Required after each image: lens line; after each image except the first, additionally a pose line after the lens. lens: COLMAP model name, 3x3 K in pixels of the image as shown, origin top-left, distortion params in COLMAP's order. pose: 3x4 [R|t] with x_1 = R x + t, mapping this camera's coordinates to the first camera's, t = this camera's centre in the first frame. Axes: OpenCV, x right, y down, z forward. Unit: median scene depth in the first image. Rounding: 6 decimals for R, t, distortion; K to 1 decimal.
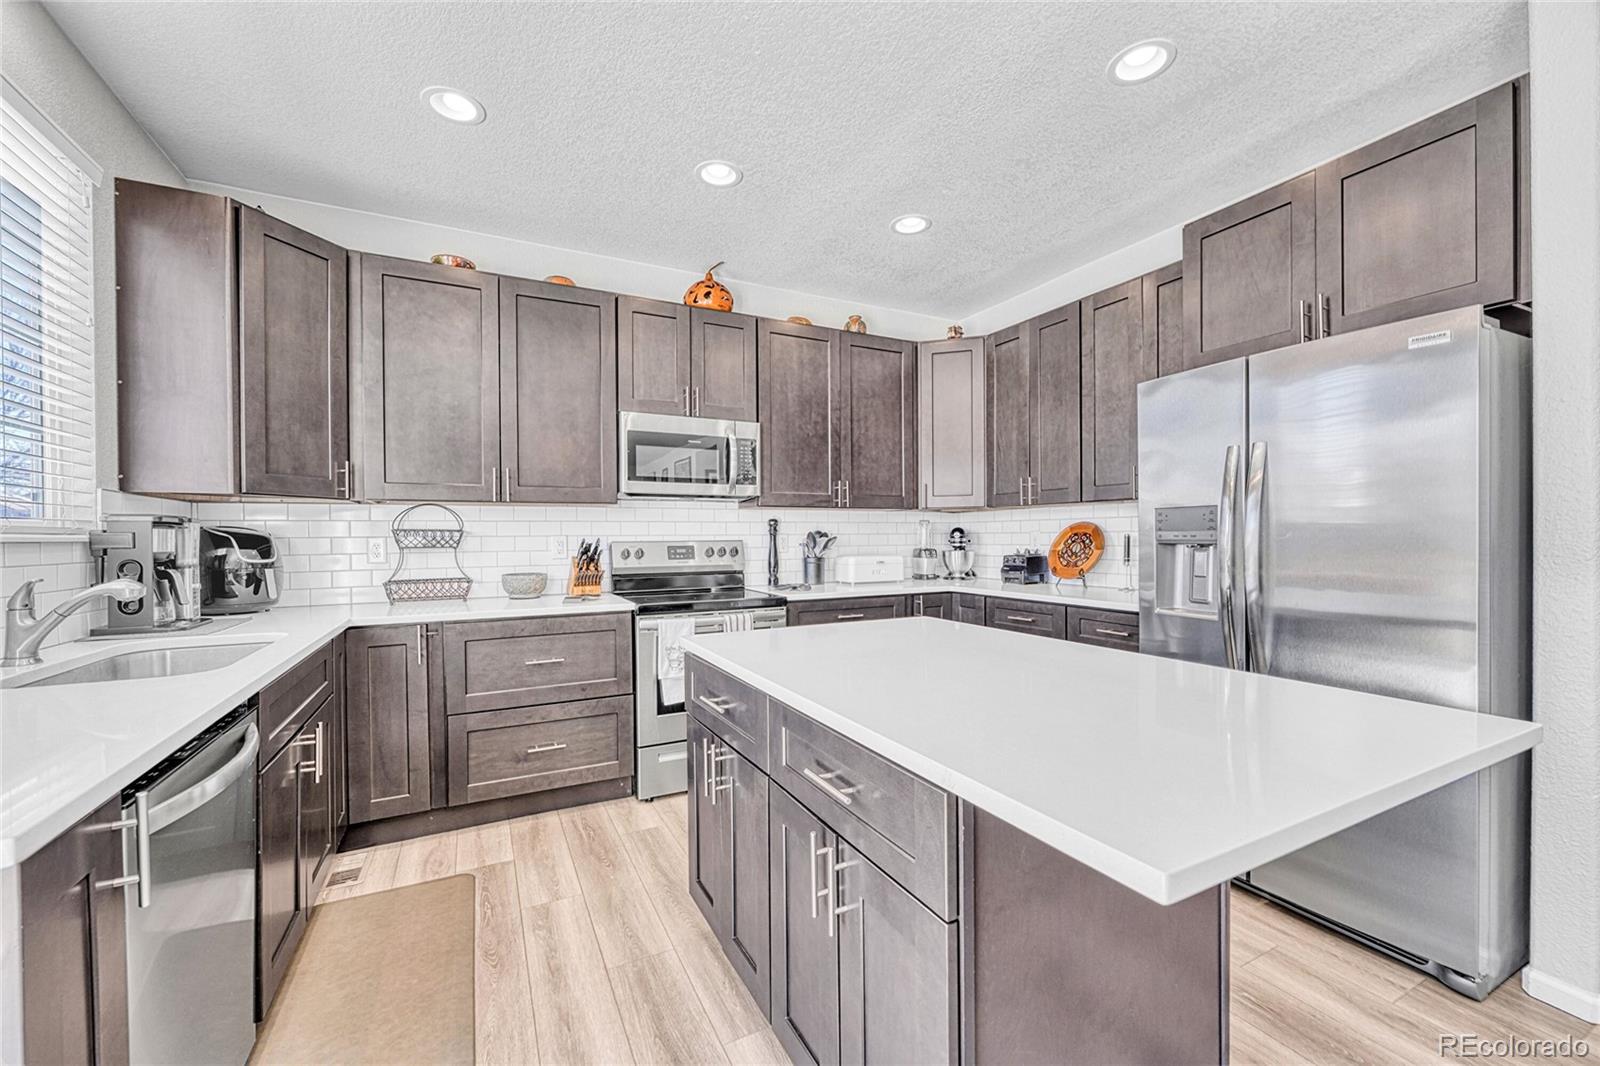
lens RADIAL K [[644.6, 0, 799.3], [0, 644.6, 536.1], [0, 0, 1]] dist [-0.002463, -0.000282]
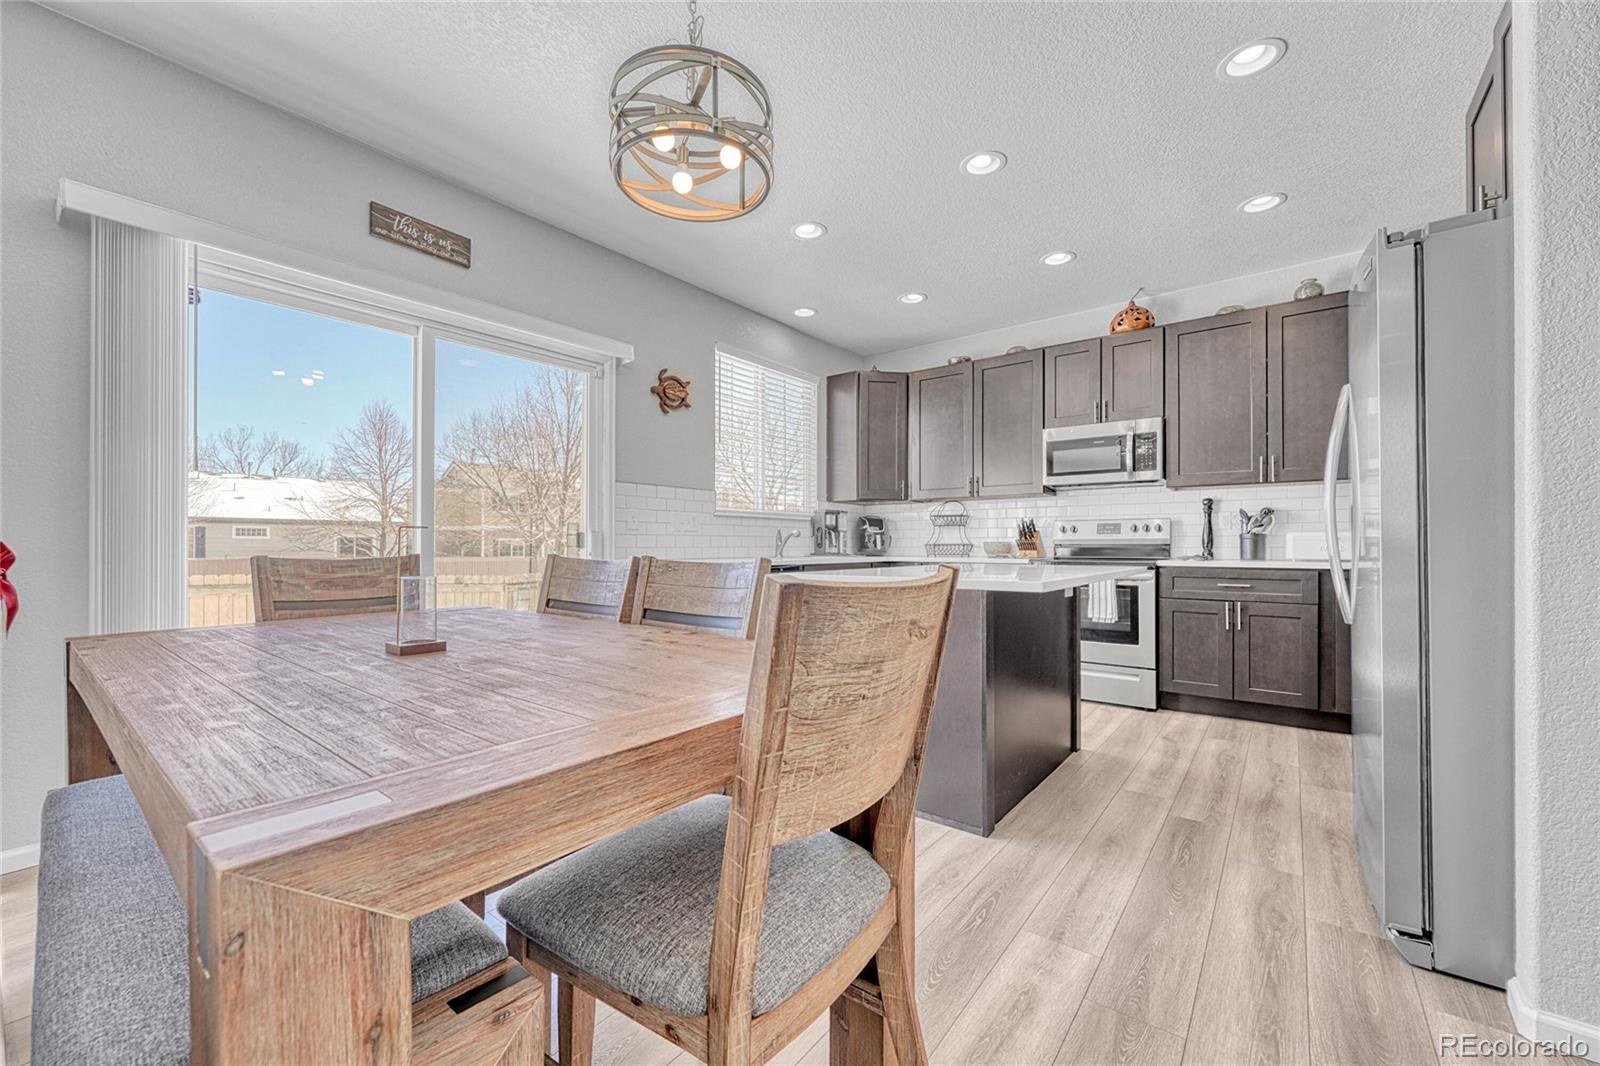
lens RADIAL K [[628.5, 0, 800.3], [0, 628.5, 539.6], [0, 0, 1]] dist [-0.003140, -0.000220]
pose [[0.420274, -0.001938, -0.907395, 0.760987], [-0.007107, 0.999960, -0.005427, 0.064350], [0.907370, 0.008730, 0.420243, -0.081867]]
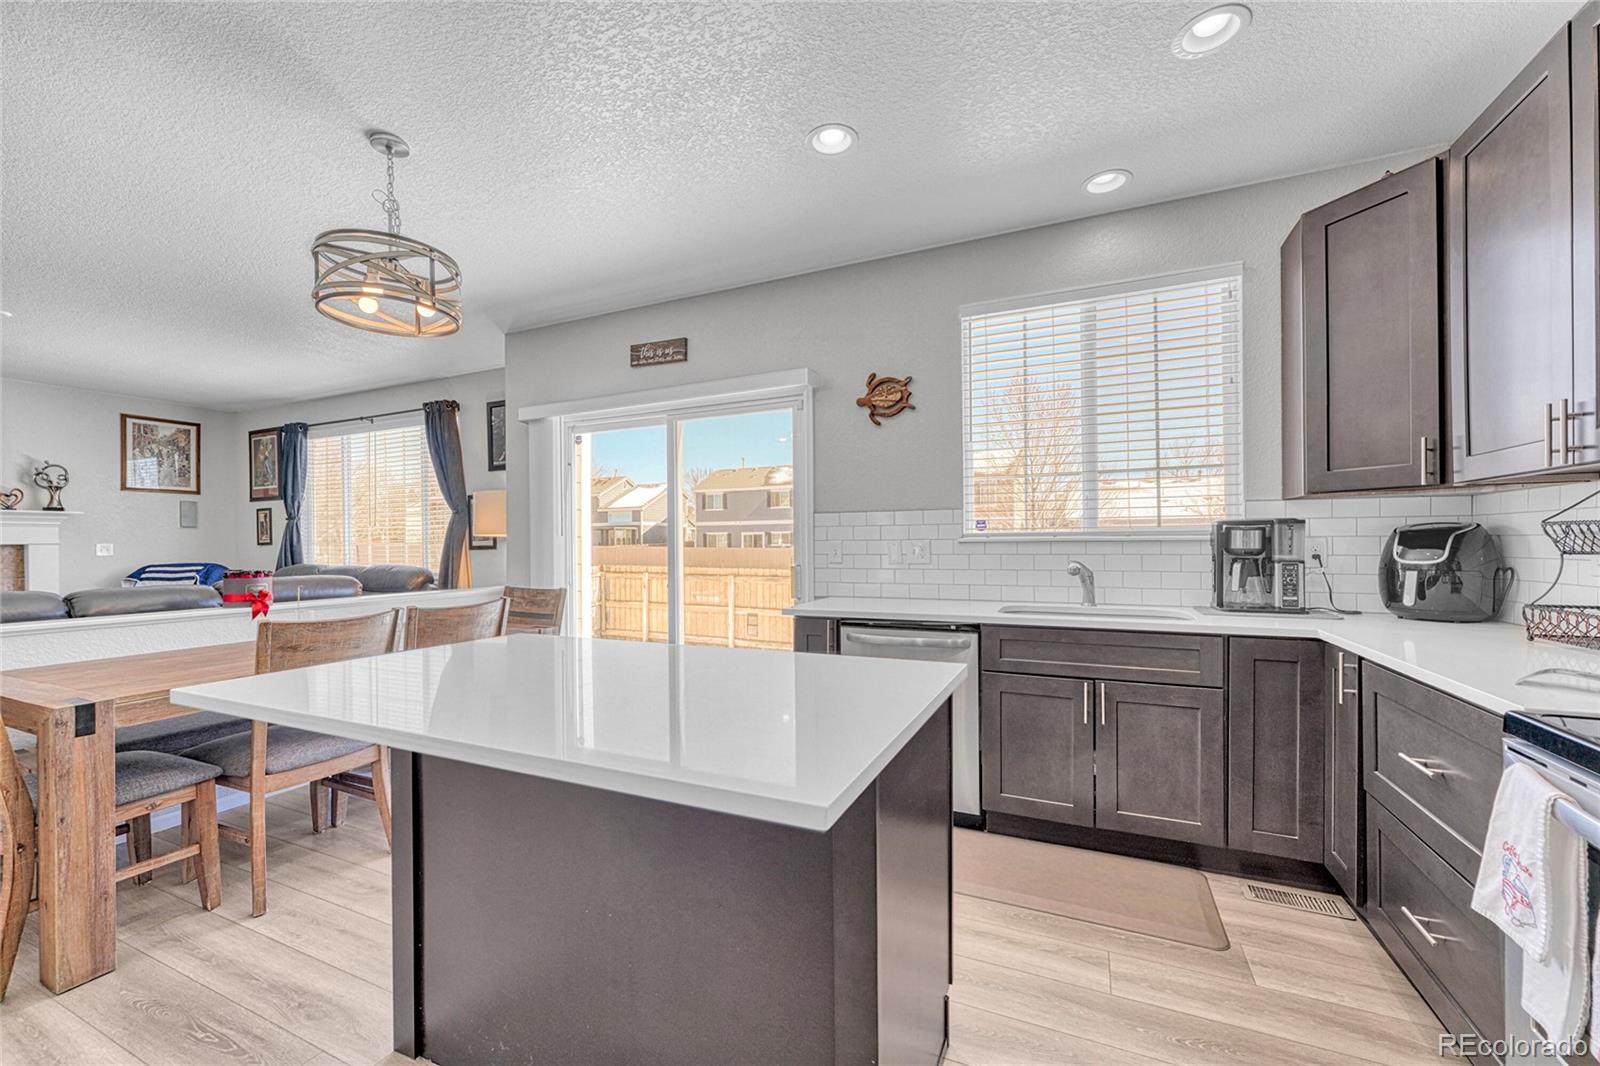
lens RADIAL K [[632.4, 0, 796.2], [0, 632.4, 540.6], [0, 0, 1]] dist [-0.002007, -0.000022]
pose [[-0.782209, 0.009762, -0.622940, 0.295548], [0.009393, 0.999948, 0.003875, -0.001118], [0.622946, -0.002820, -0.782260, 0.928064]]
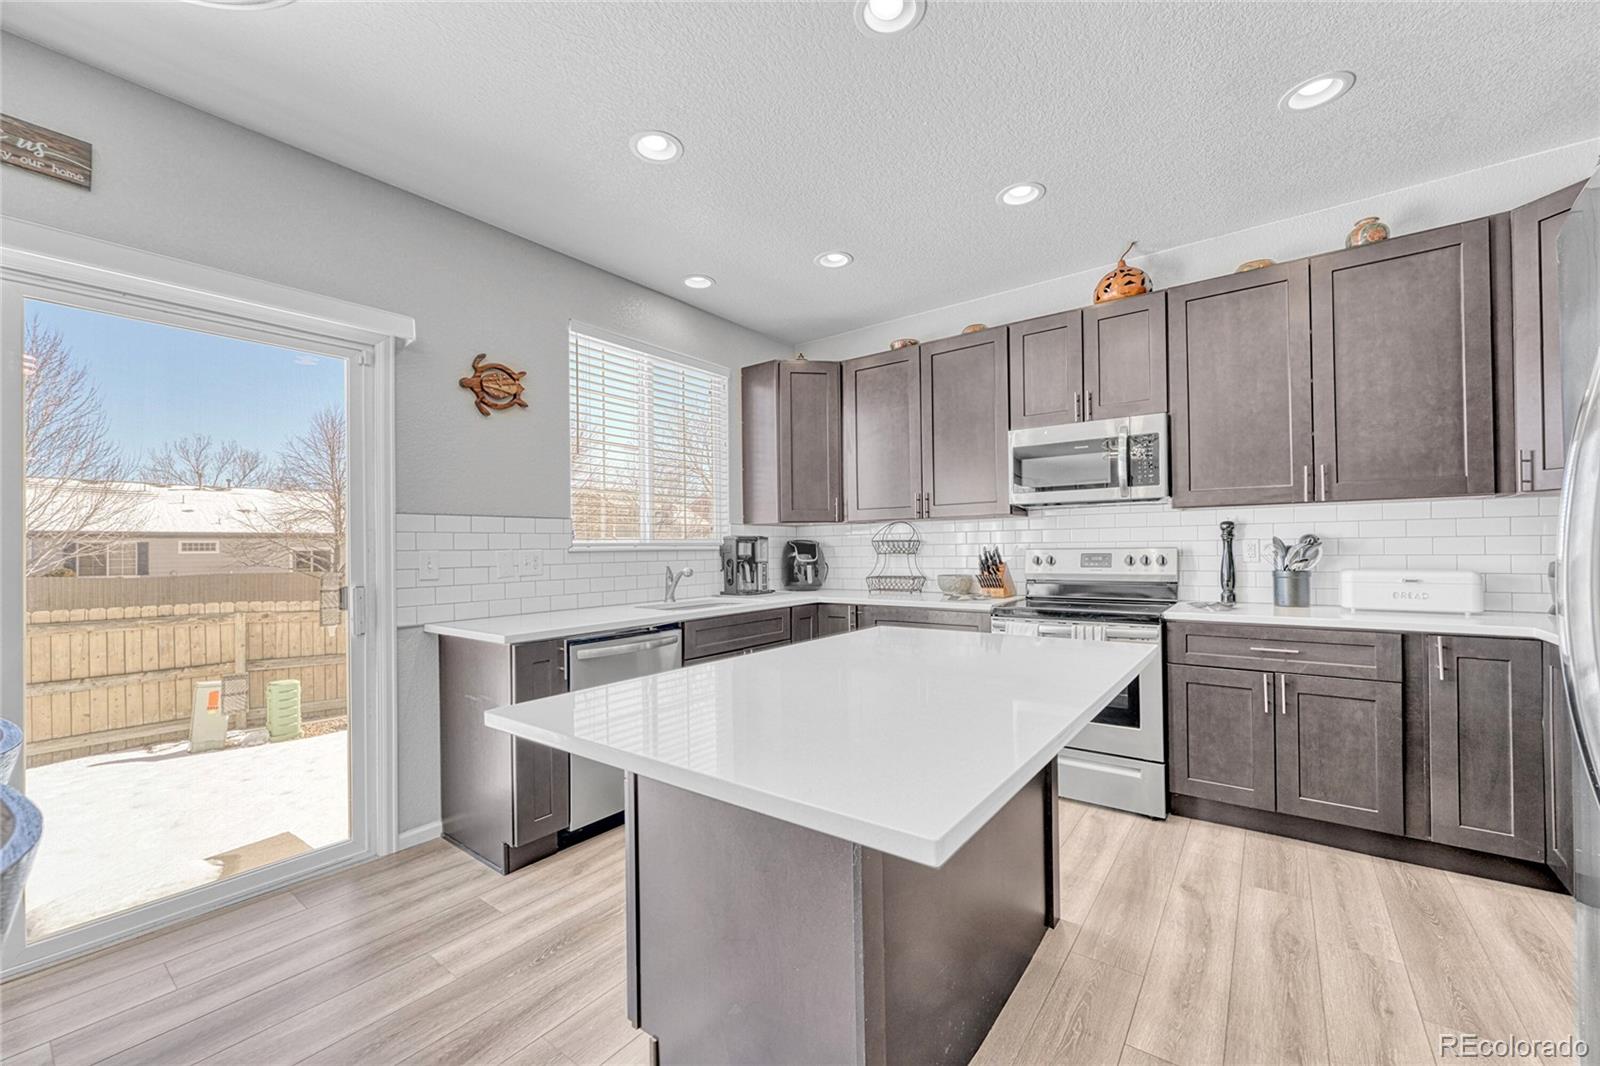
lens RADIAL K [[632.4, 0, 796.2], [0, 632.4, 540.6], [0, 0, 1]] dist [-0.002007, -0.000022]
pose [[0.434903, -0.010830, -0.900412, 0.529364], [0.007664, 0.999936, -0.008325, 0.000294], [0.900445, -0.003280, 0.434958, 0.199996]]
